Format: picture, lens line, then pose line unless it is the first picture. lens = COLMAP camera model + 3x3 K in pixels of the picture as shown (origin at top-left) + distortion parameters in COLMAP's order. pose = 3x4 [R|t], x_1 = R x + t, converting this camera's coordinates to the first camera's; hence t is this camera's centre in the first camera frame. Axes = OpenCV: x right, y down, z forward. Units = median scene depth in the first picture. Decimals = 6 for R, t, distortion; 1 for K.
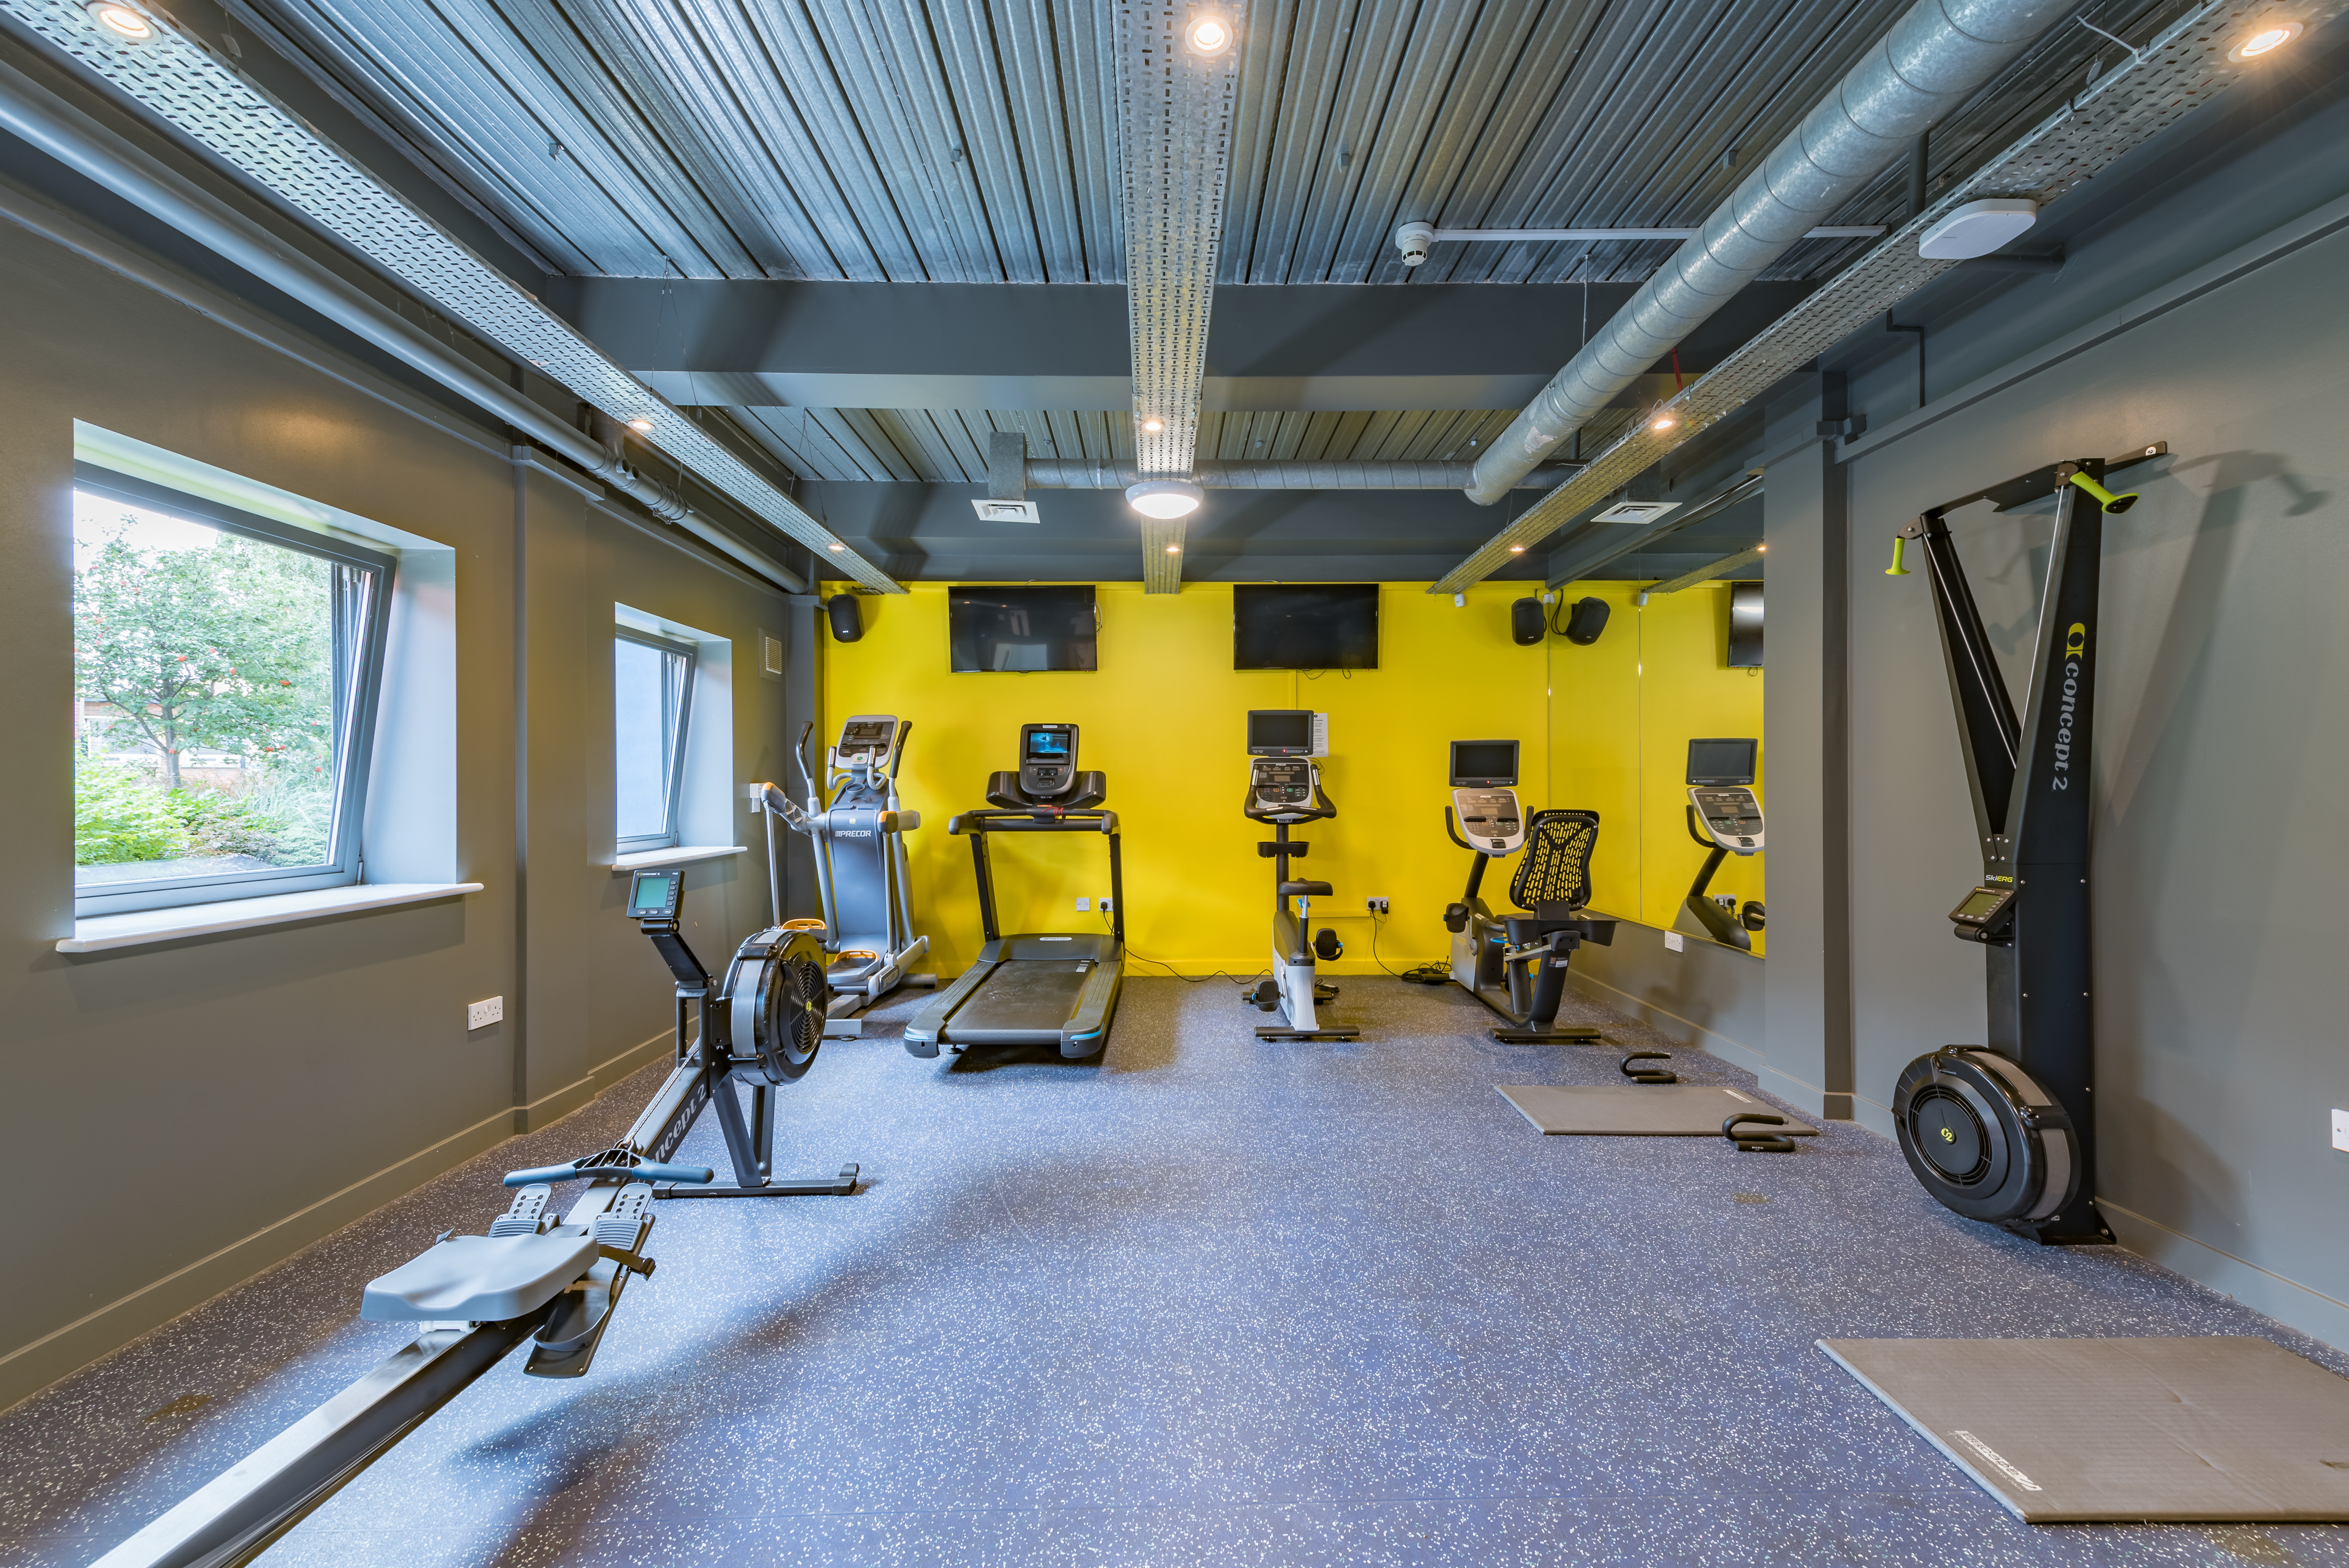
lens RADIAL K [[919.5, 0, 1174.5], [0, 919.5, 784.0], [0, 0, 1]] dist [0.017423, -0.004833]
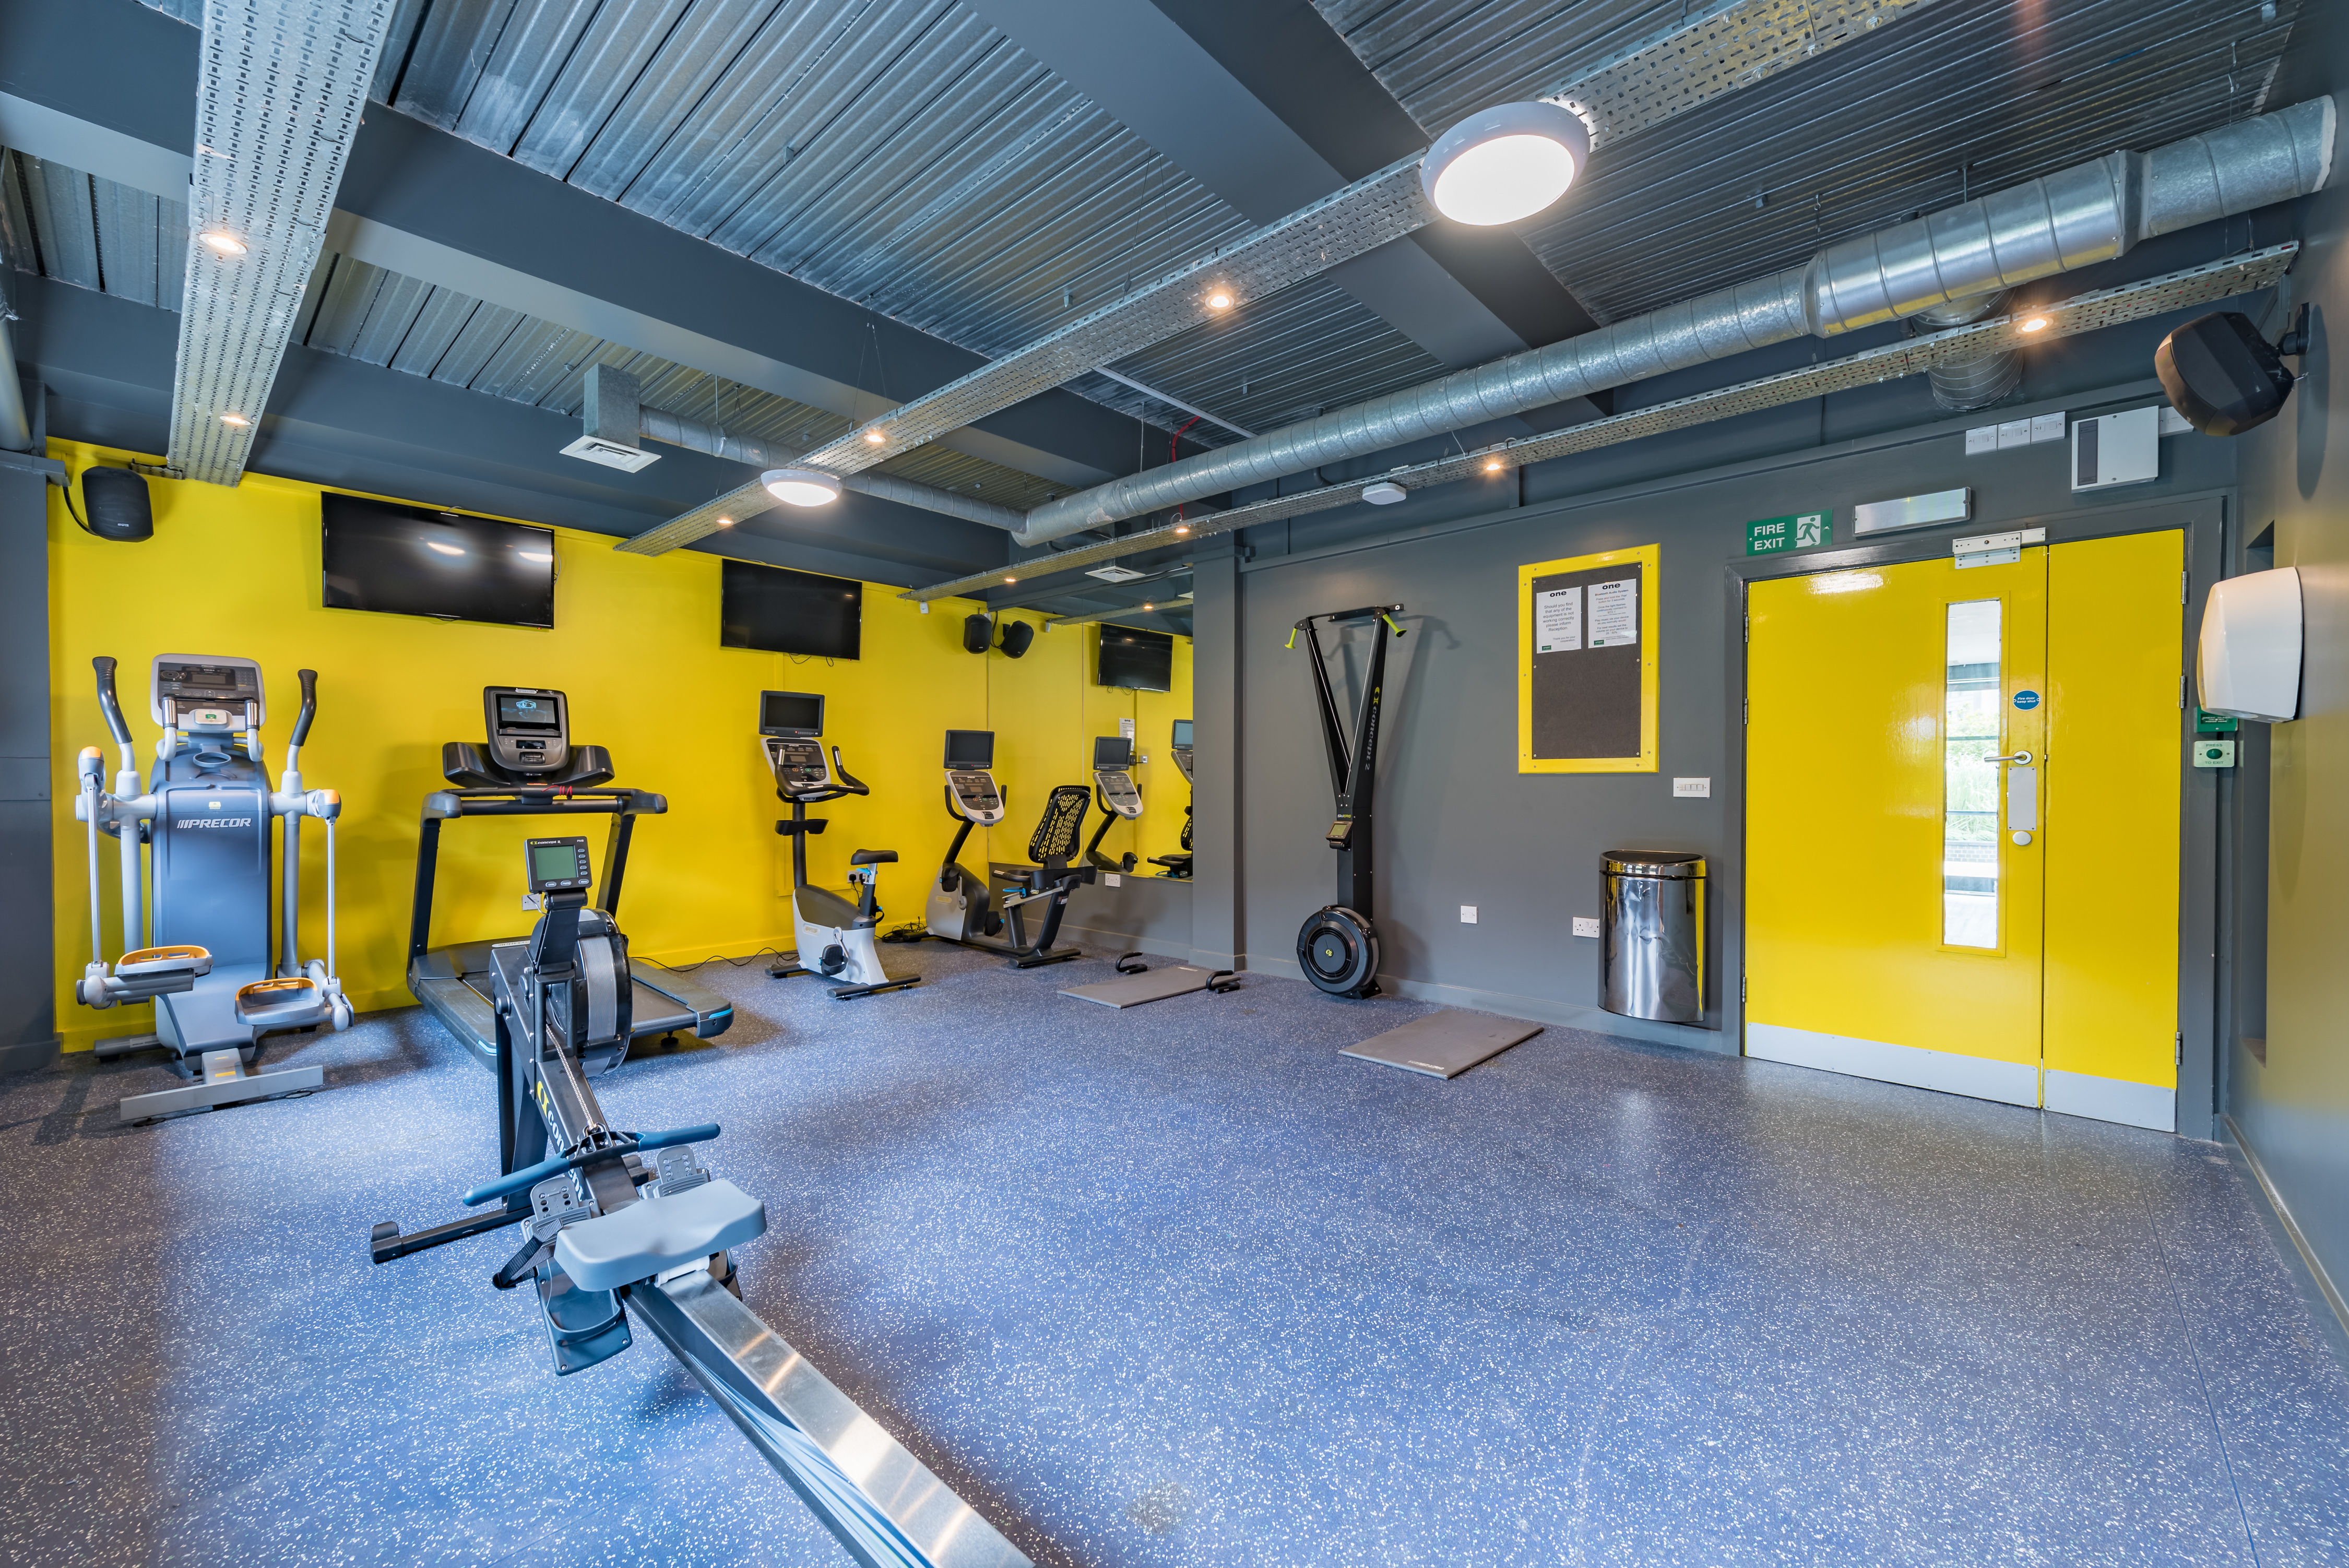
lens RADIAL K [[920.8, 0, 1174.5], [0, 920.8, 784.0], [0, 0, 1]] dist [0.022800, -0.000008]
pose [[0.687122, 0.001404, 0.726541, -0.459406], [-0.008498, 0.999945, 0.006104, 0.016418], [-0.726493, -0.010368, 0.687096, -0.031929]]
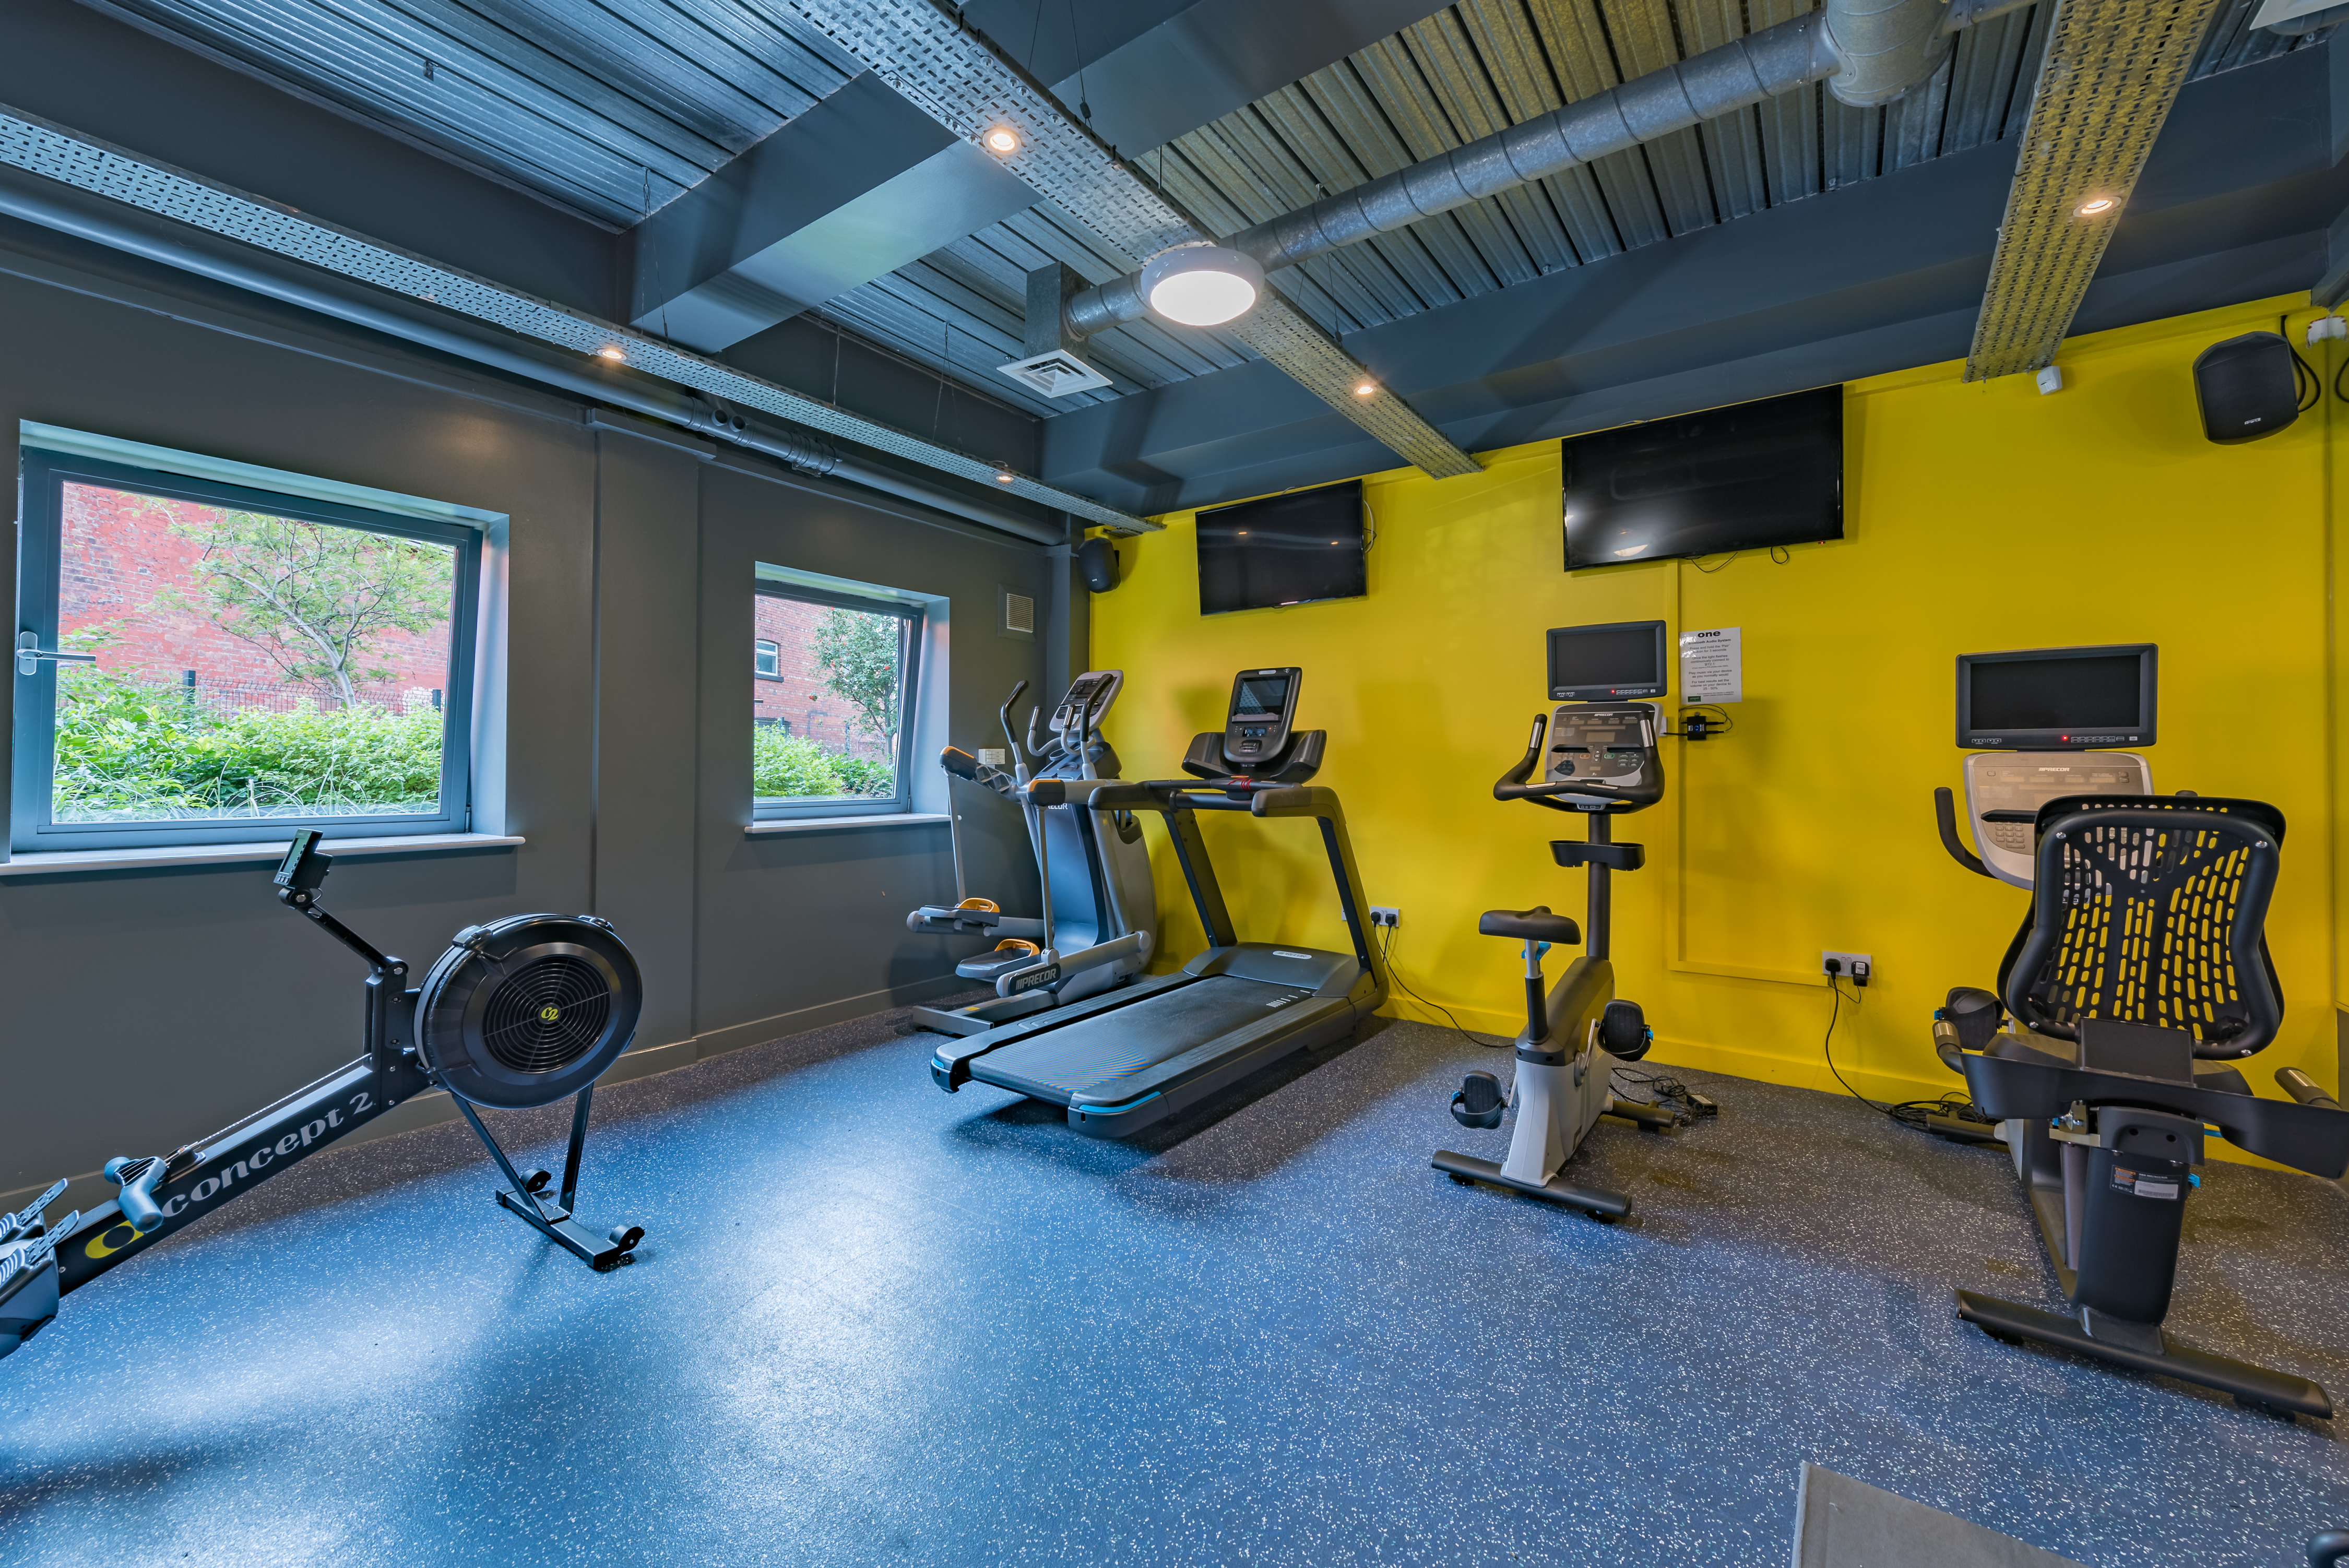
lens RADIAL K [[936.7, 0, 1165.3], [0, 936.7, 753.2], [0, 0, 1]] dist [0.014378, -0.004956]
pose [[0.802655, -0.002421, -0.596439, 0.335859], [-0.005112, 0.999927, -0.010938, 0.016892], [0.596422, 0.011828, 0.802584, 0.443143]]
